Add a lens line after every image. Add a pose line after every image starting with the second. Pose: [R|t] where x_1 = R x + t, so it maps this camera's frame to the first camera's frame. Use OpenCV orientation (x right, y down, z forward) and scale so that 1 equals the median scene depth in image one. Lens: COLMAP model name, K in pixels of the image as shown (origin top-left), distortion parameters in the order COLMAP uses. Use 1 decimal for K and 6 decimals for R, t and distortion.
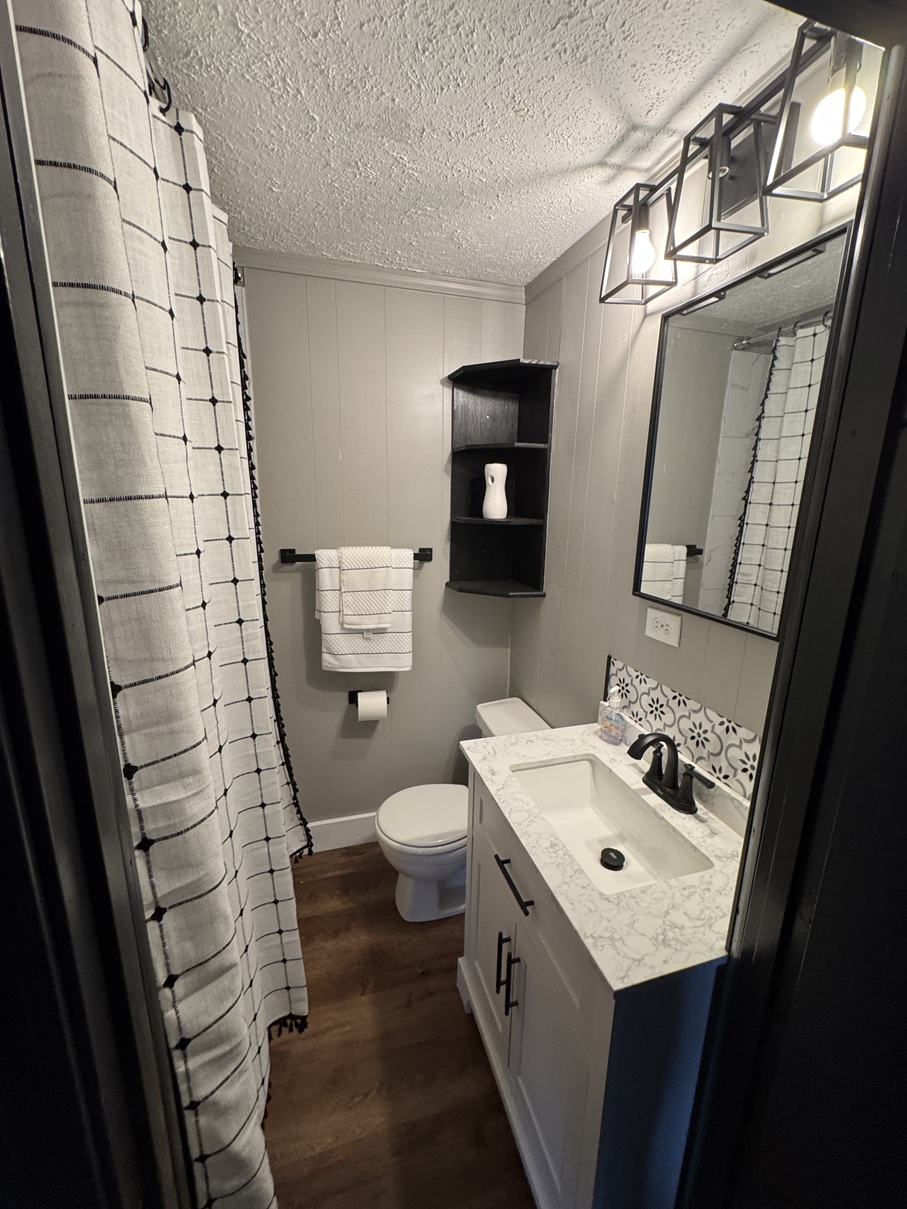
lens RADIAL K [[485.6, 0, 457.7], [0, 485.6, 597.7], [0, 0, 1]] dist [-0.002315, 0.000277]
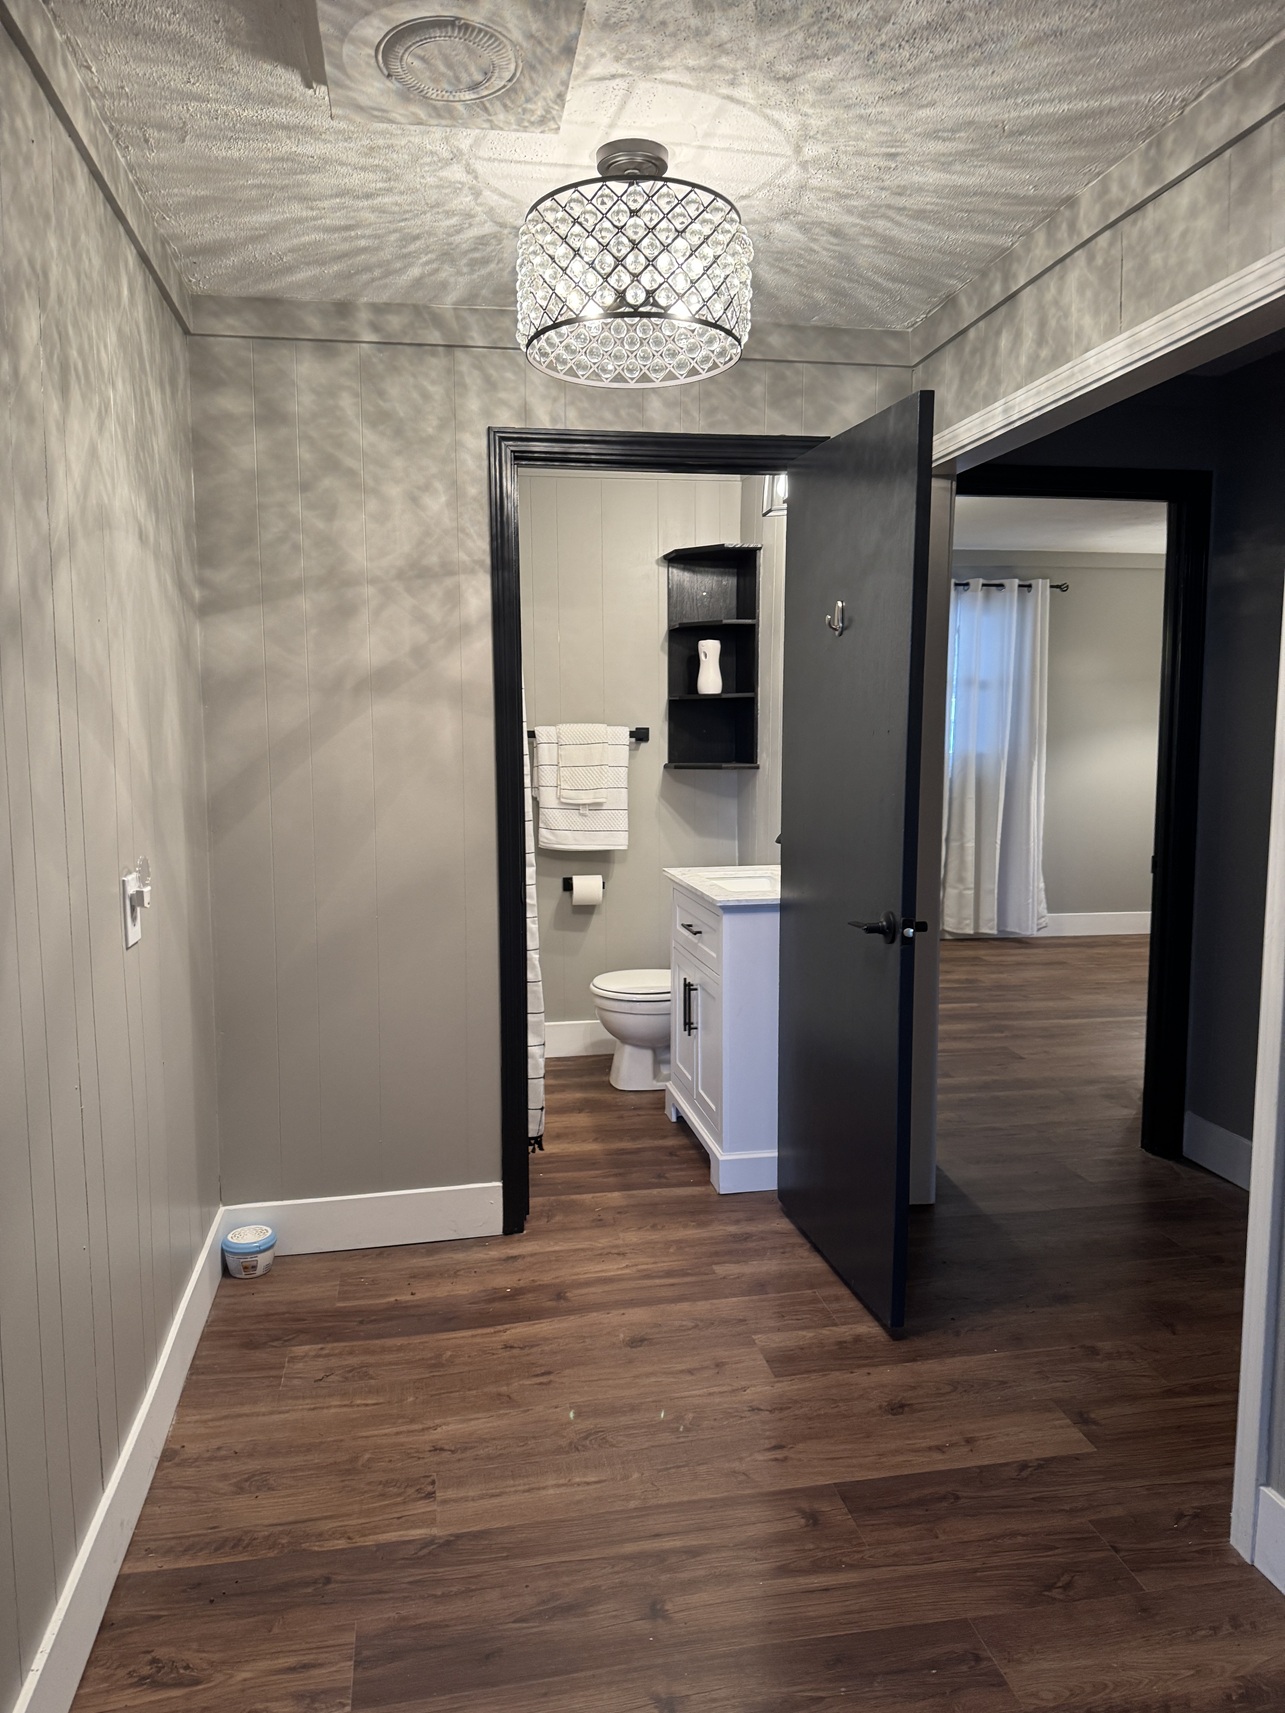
lens RADIAL K [[1207.6, 0, 635.2], [0, 1207.6, 861.2], [0, 0, 1]] dist [0.079172, -0.101918]
pose [[0.993077, -0.010358, -0.117004, 0.209916], [-0.000736, 0.995536, -0.094378, 0.411334], [0.117459, 0.093811, 0.988637, -1.433715]]
